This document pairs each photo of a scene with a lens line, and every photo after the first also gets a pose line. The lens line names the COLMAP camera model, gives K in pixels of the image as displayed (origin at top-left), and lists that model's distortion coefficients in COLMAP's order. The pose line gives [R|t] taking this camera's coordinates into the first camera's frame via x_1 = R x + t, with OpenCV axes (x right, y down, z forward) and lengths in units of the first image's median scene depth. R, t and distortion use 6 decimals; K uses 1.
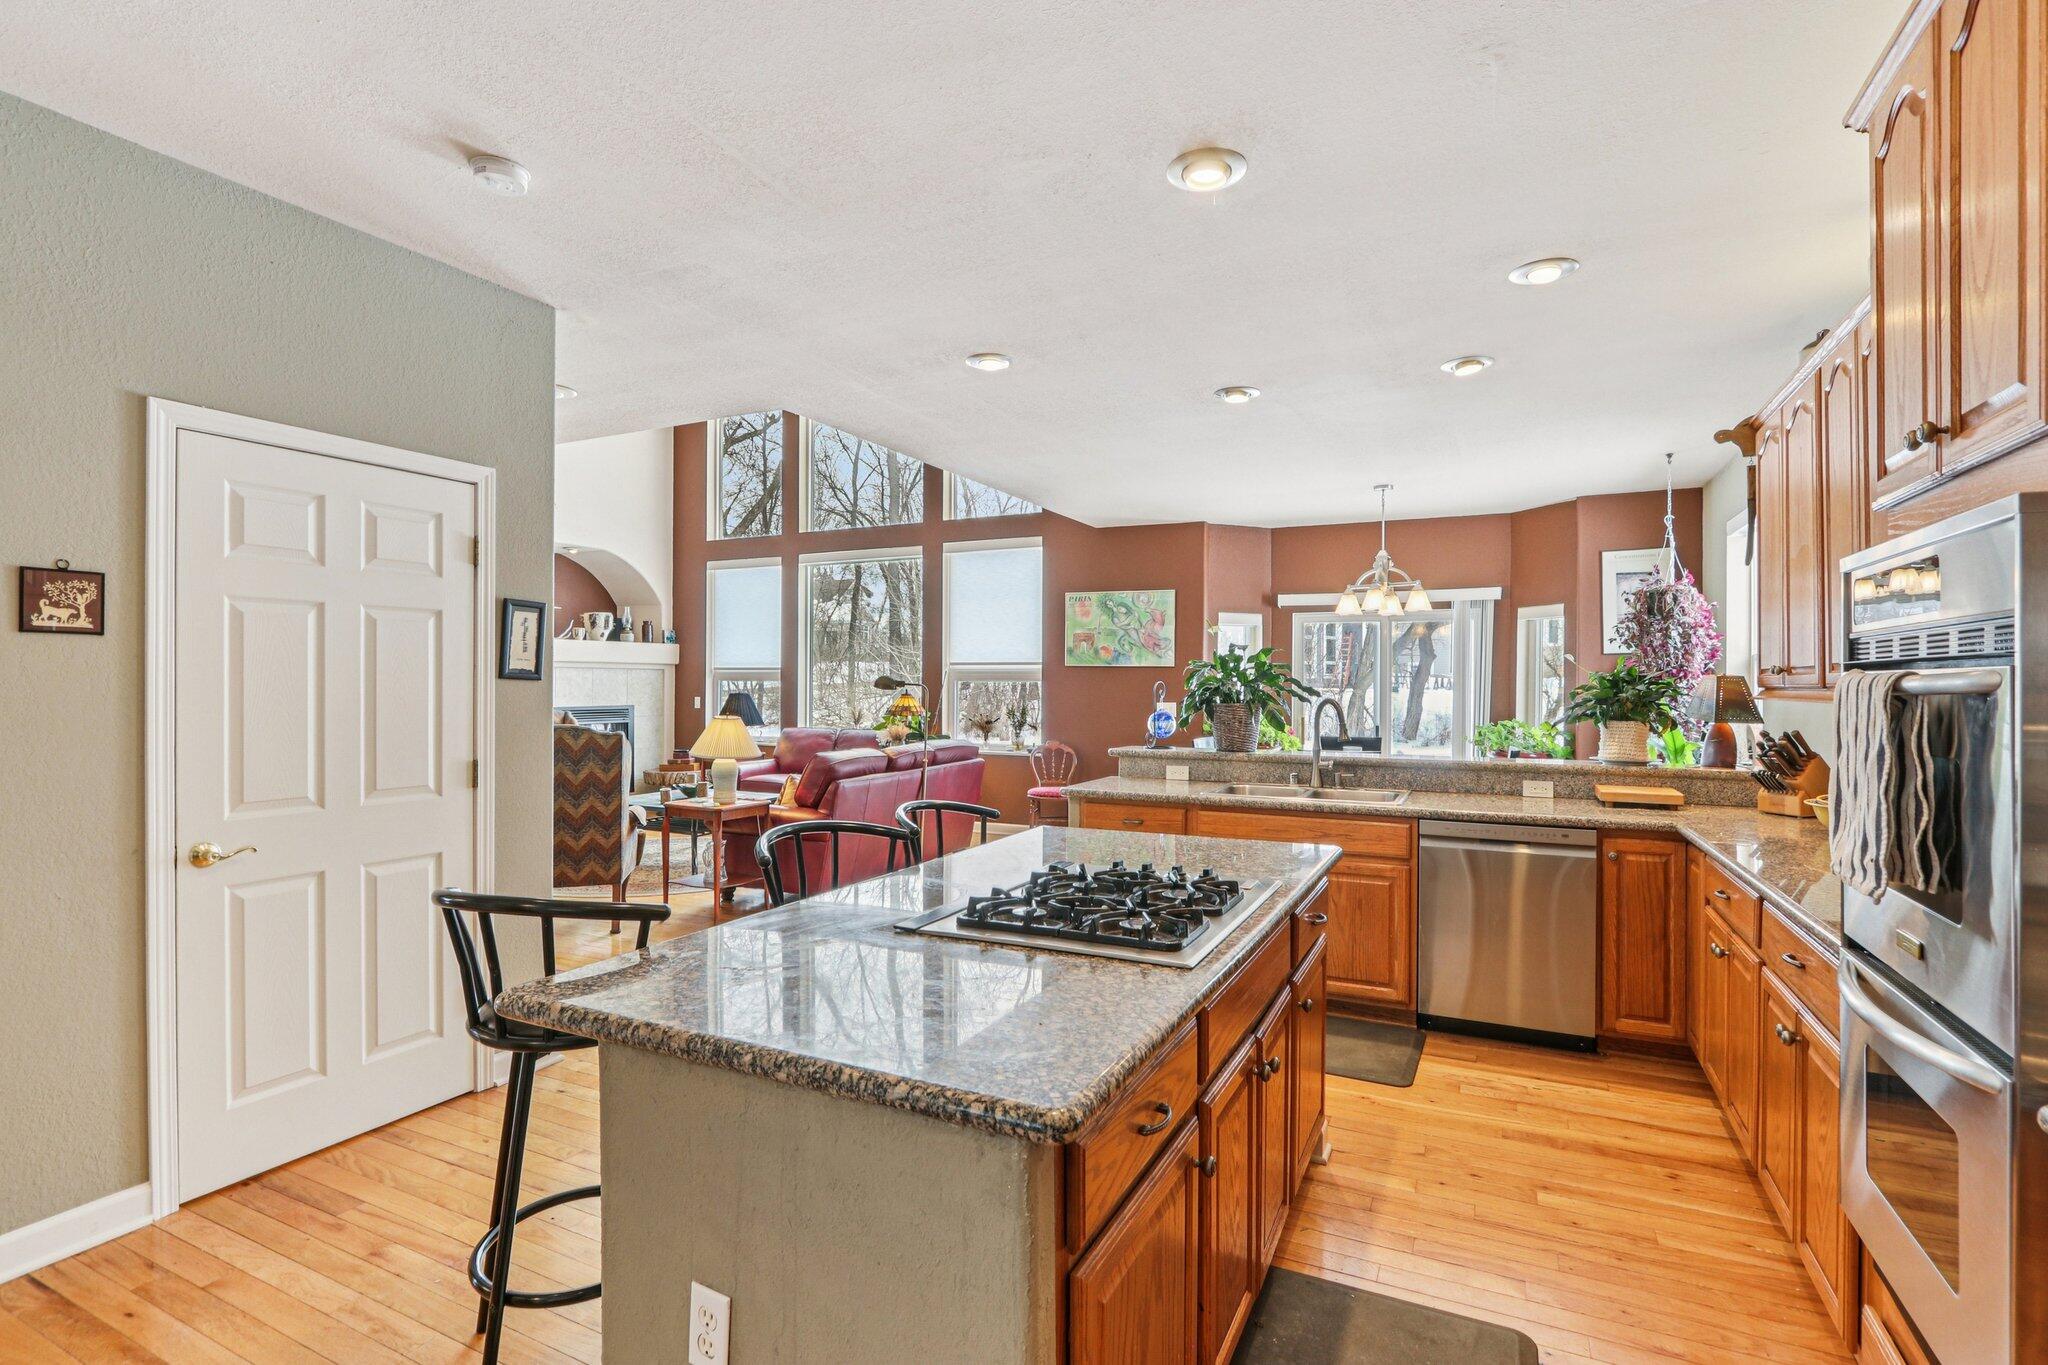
lens RADIAL K [[961.2, 0, 1025.9], [0, 961.2, 685.1], [0, 0, 1]] dist [-0.014463, -0.000295]
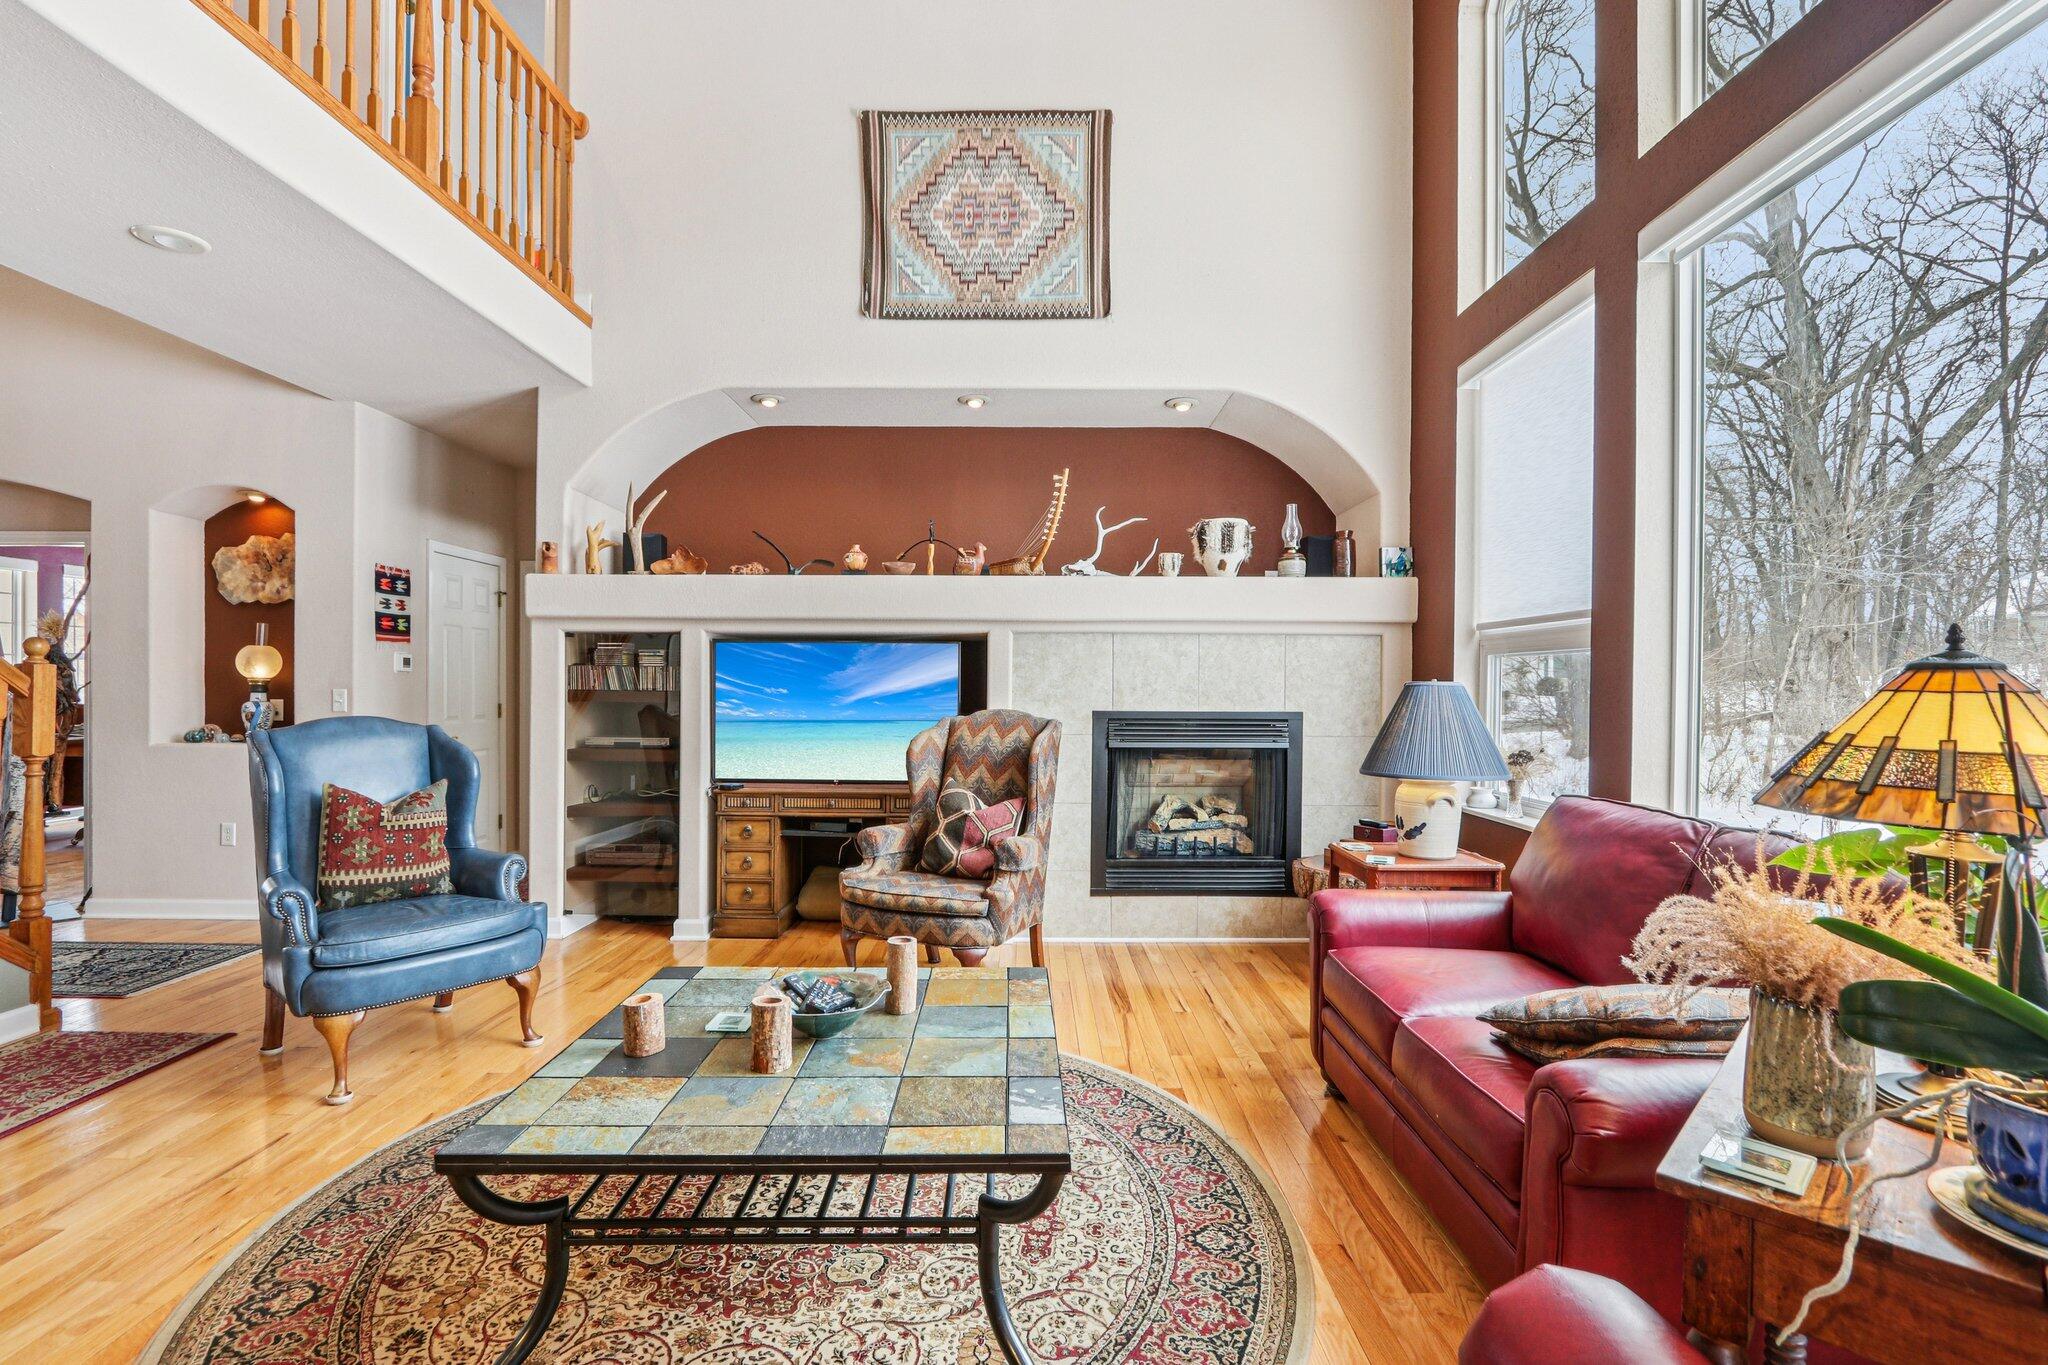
lens RADIAL K [[961.2, 0, 1024.7], [0, 961.2, 685.0], [0, 0, 1]] dist [-0.014463, -0.000295]
pose [[0.449846, 0.002769, -0.893102, -0.053300], [-0.003596, 0.999993, 0.001288, 0.007585], [0.893099, 0.002632, 0.449853, 0.674172]]
